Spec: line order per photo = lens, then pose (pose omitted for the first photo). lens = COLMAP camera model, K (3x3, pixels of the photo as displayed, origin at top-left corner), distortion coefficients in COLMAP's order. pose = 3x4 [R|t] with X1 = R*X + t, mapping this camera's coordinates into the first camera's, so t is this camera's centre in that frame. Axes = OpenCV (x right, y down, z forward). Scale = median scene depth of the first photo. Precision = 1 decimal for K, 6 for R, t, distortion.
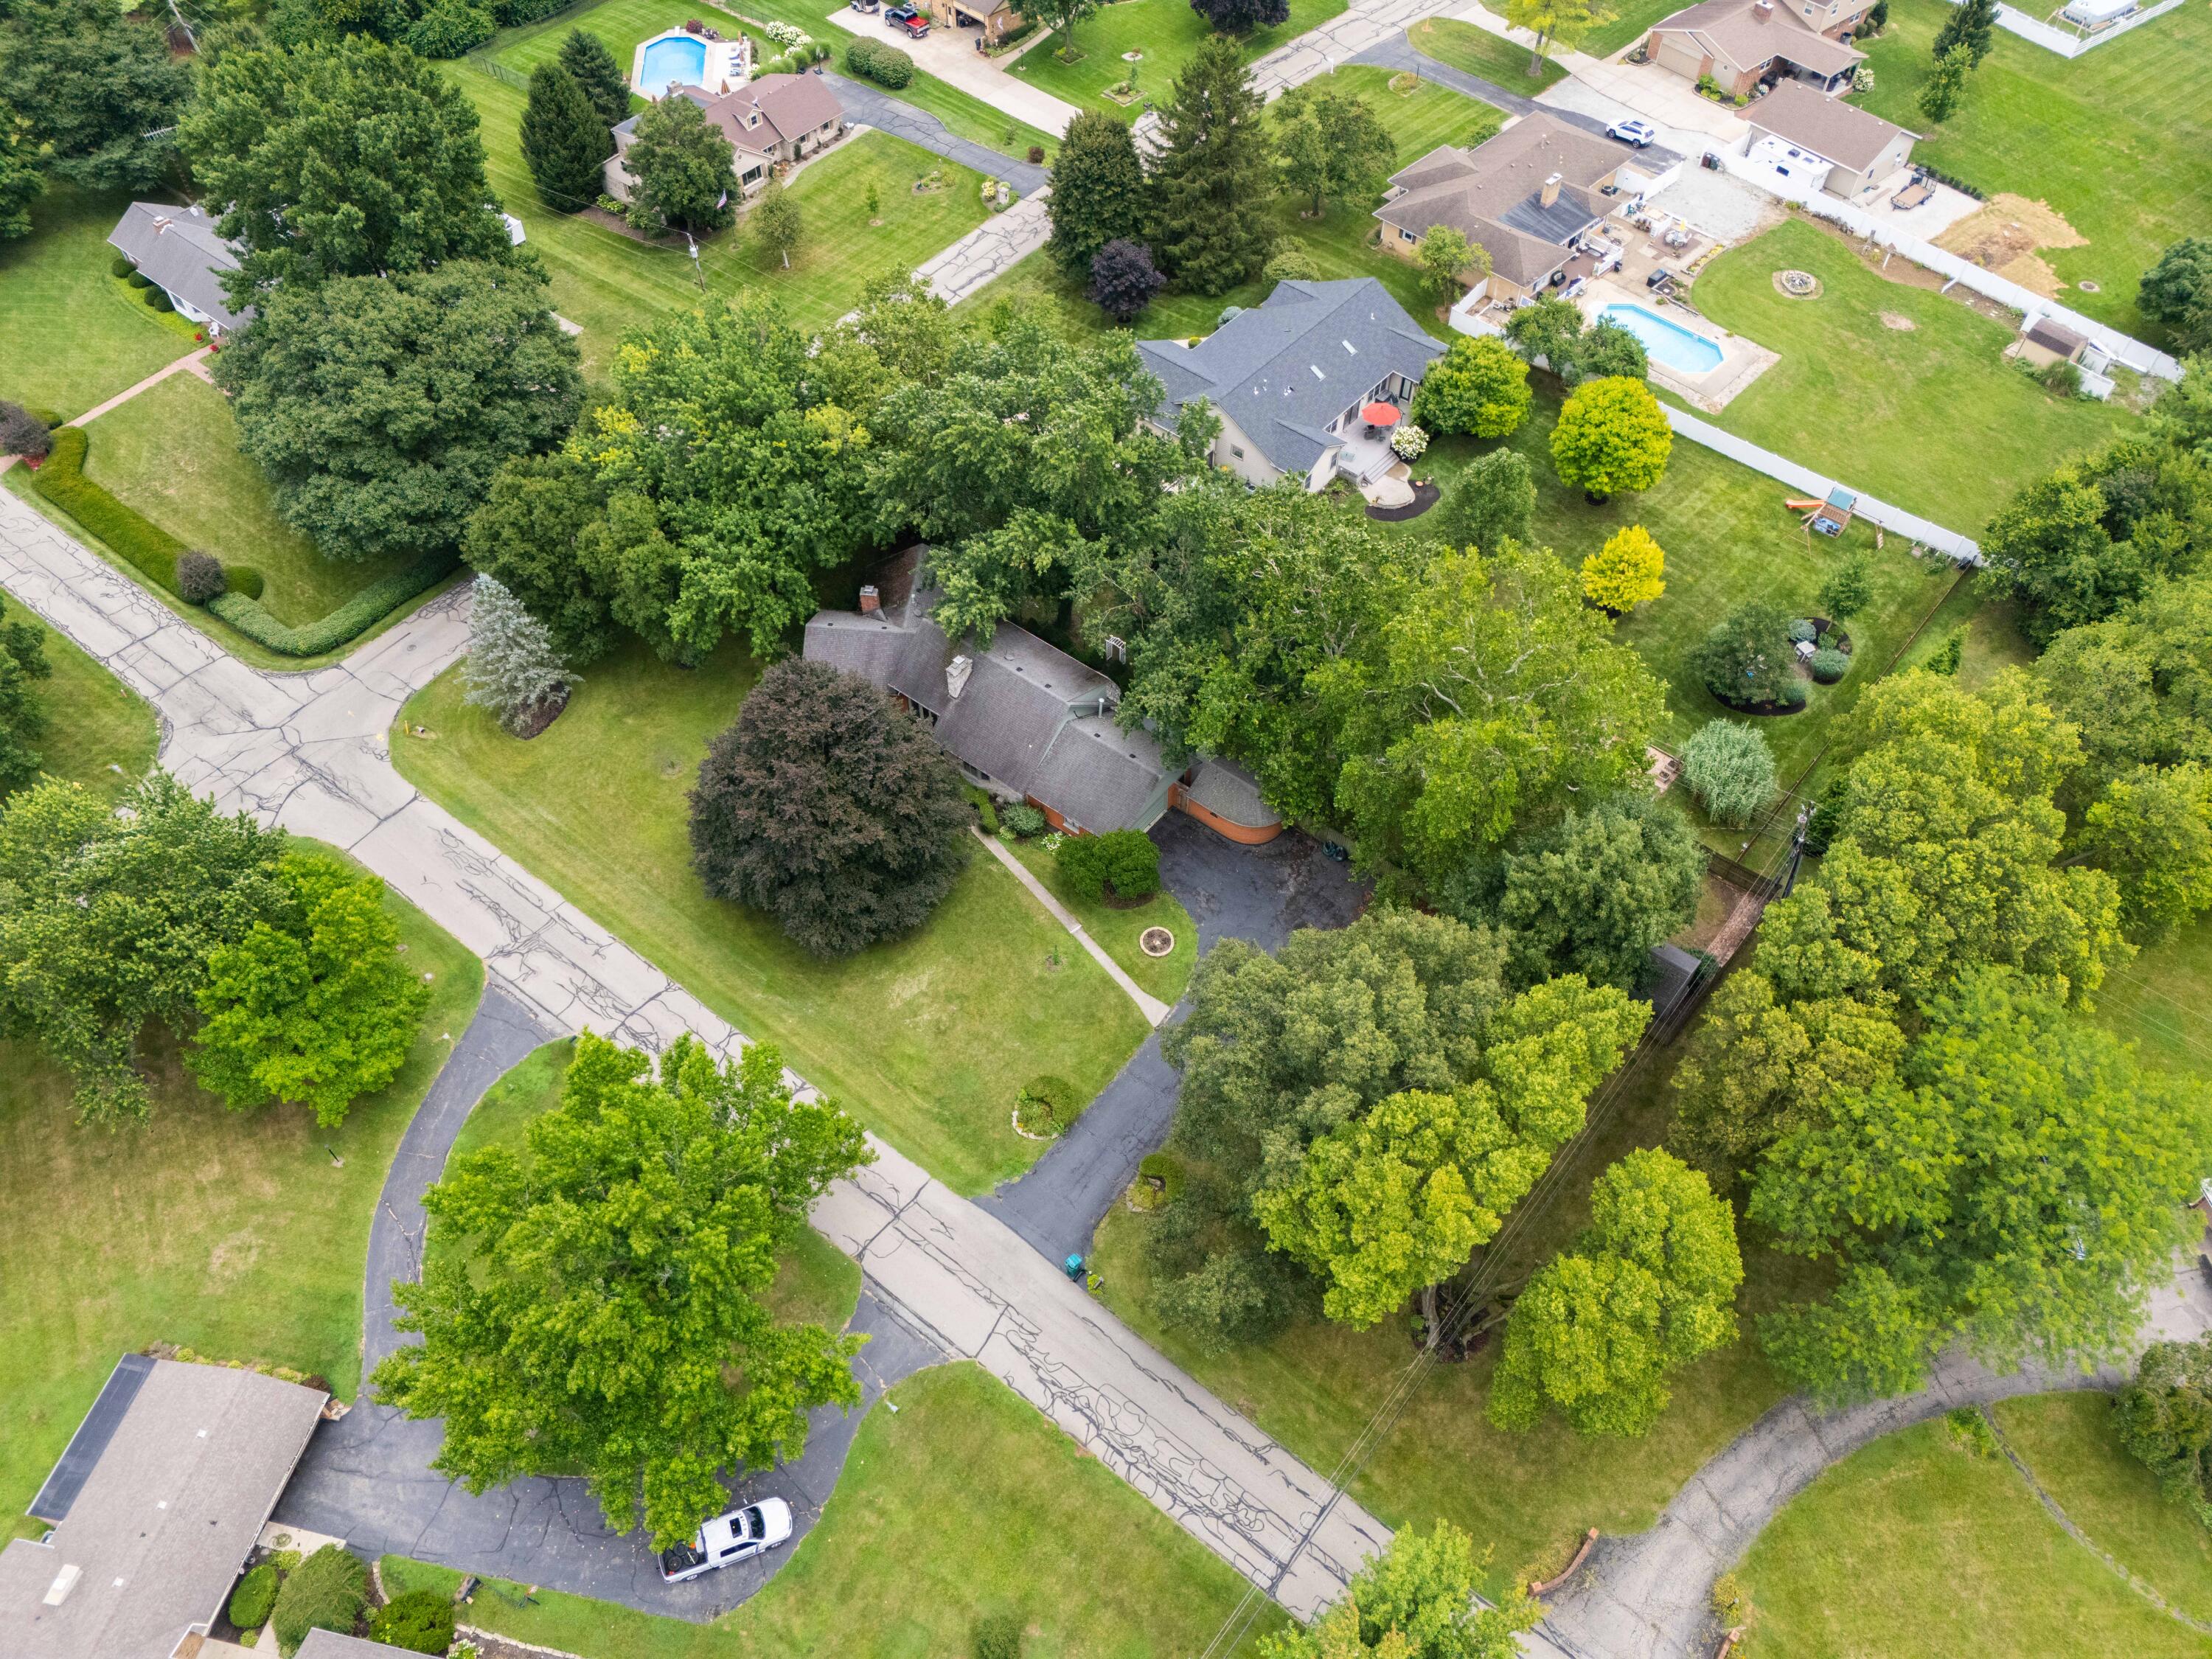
lens RADIAL K [[1616.7, 0, 1109.8], [0, 1616.7, 826.4], [0, 0, 1]] dist [0.060572, -0.044093]
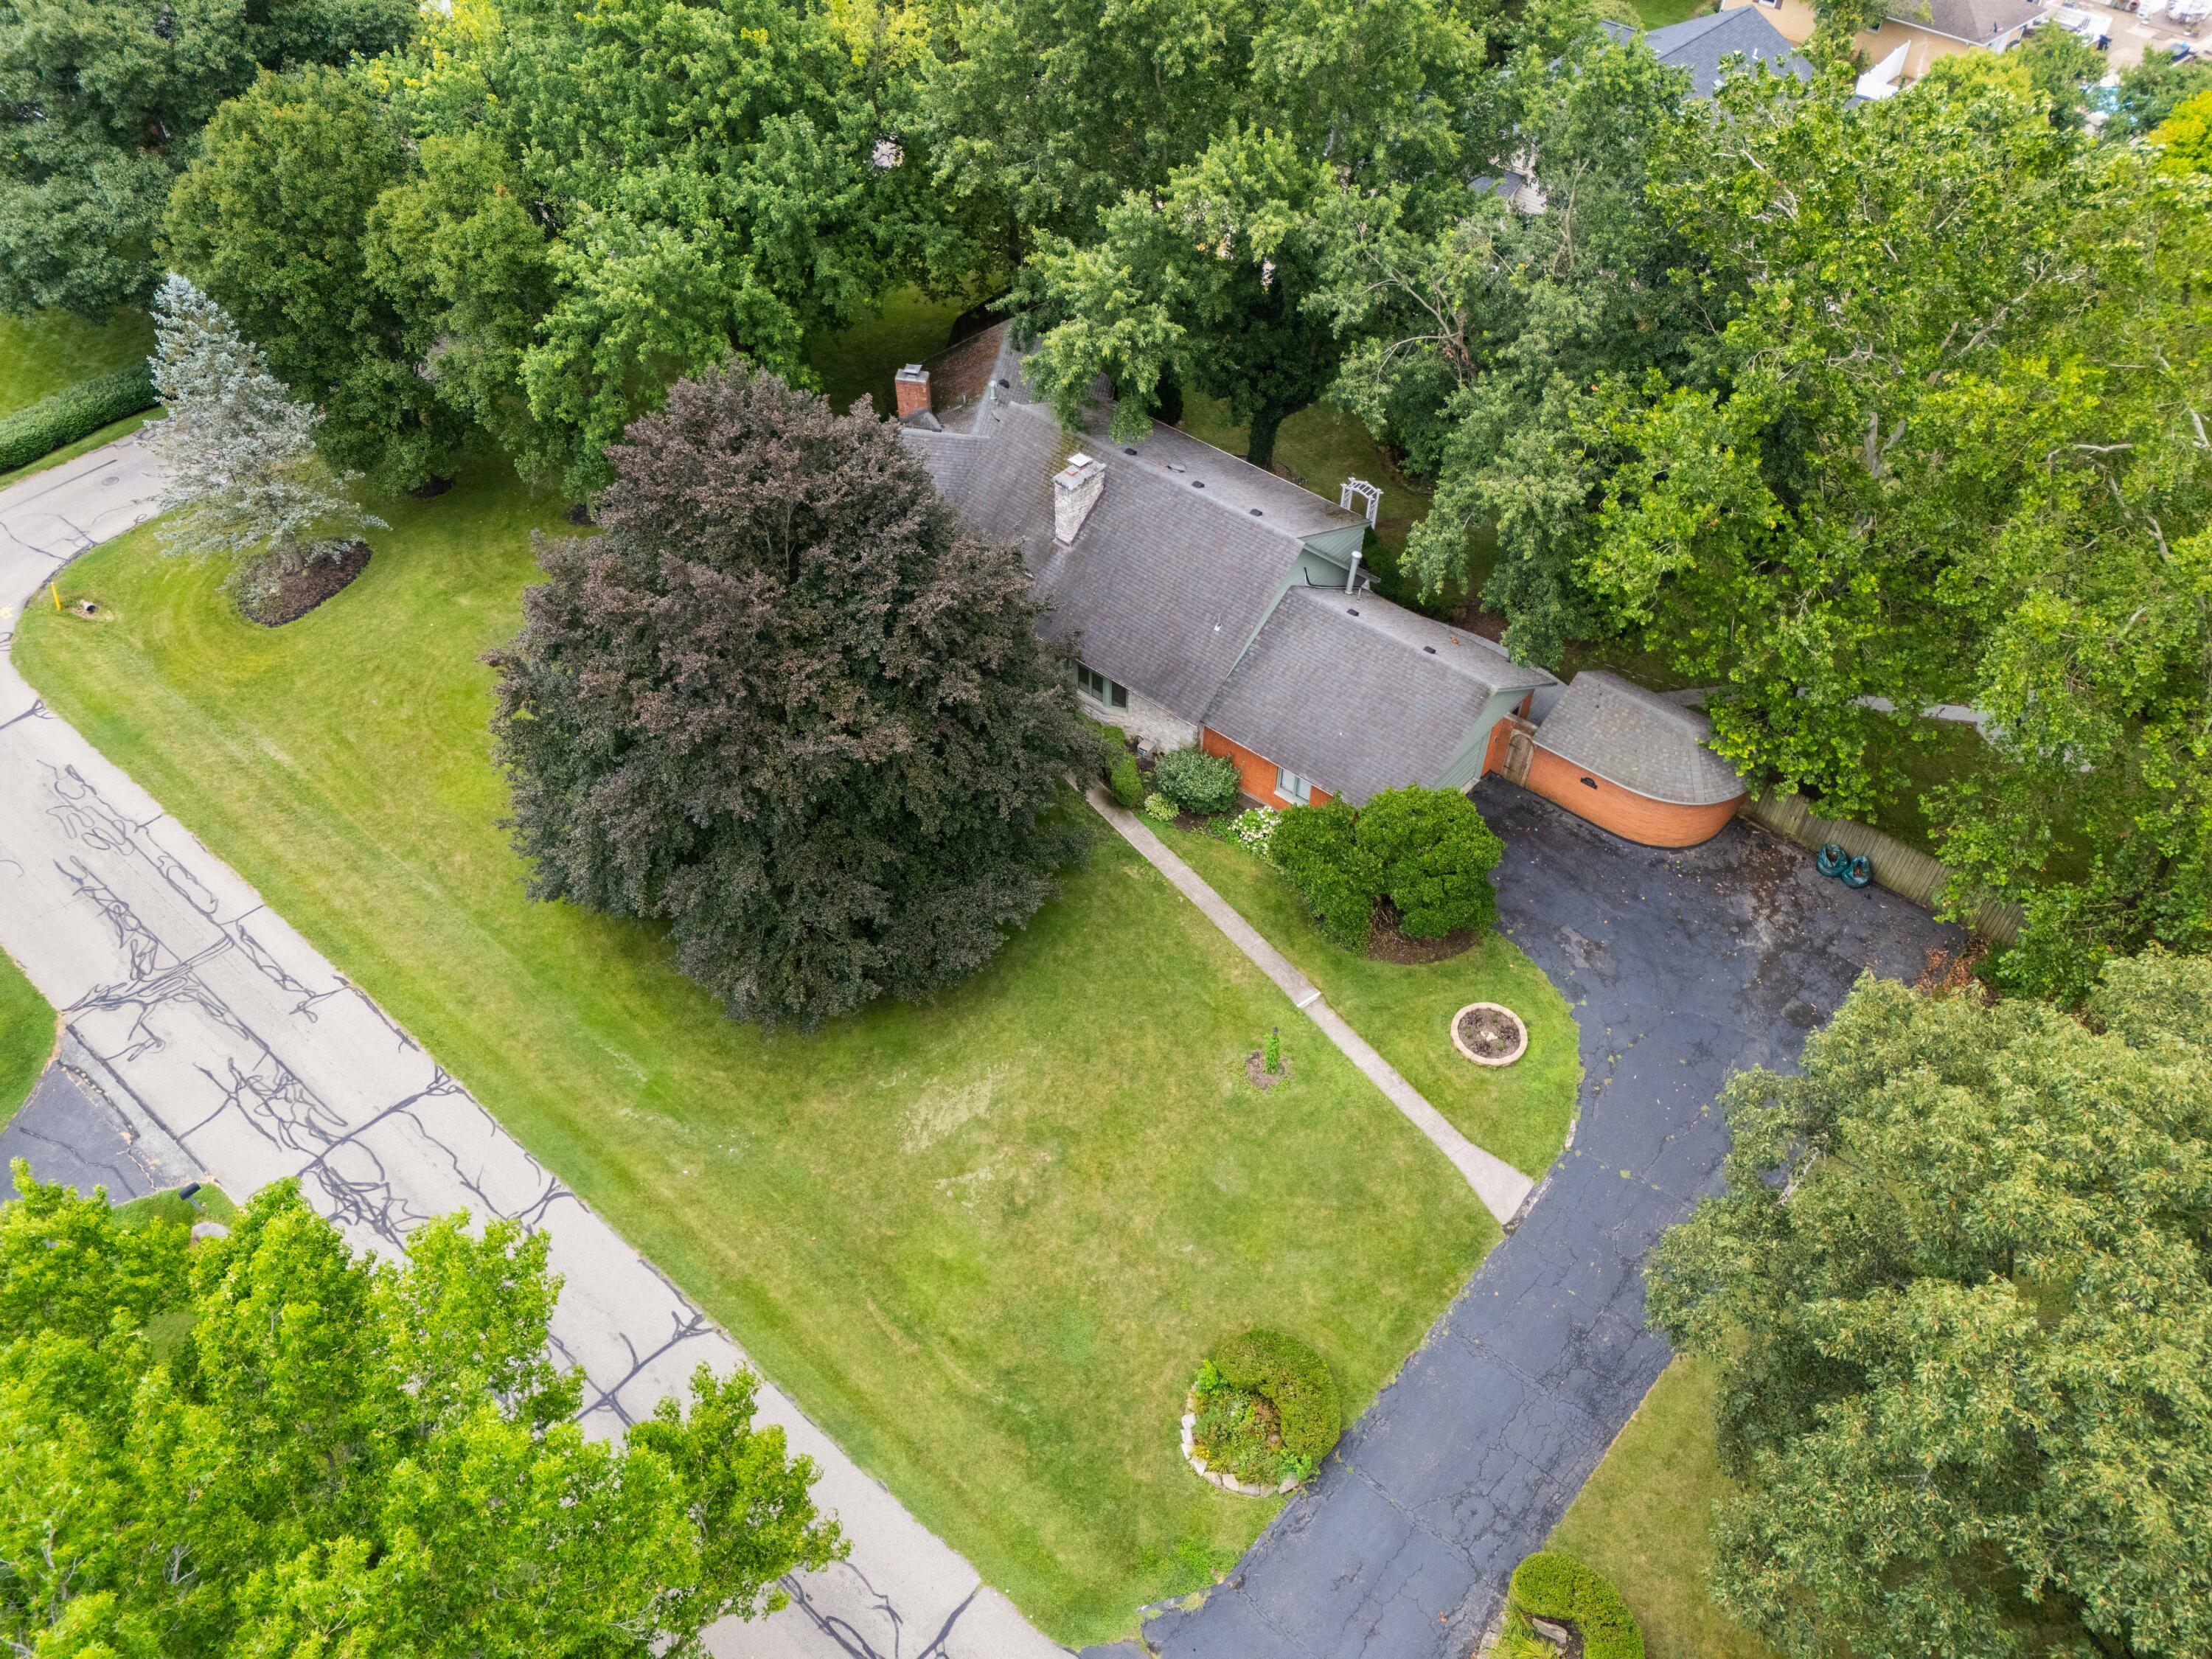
lens RADIAL K [[1609.3, 0, 1100.6], [0, 1609.3, 836.1], [0, 0, 1]] dist [0.036247, -0.008374]
pose [[0.998653, 0.037794, -0.035548, -0.060623], [-0.041167, 0.994185, -0.099507, 0.059281], [0.031580, 0.100836, 0.994402, 0.482031]]
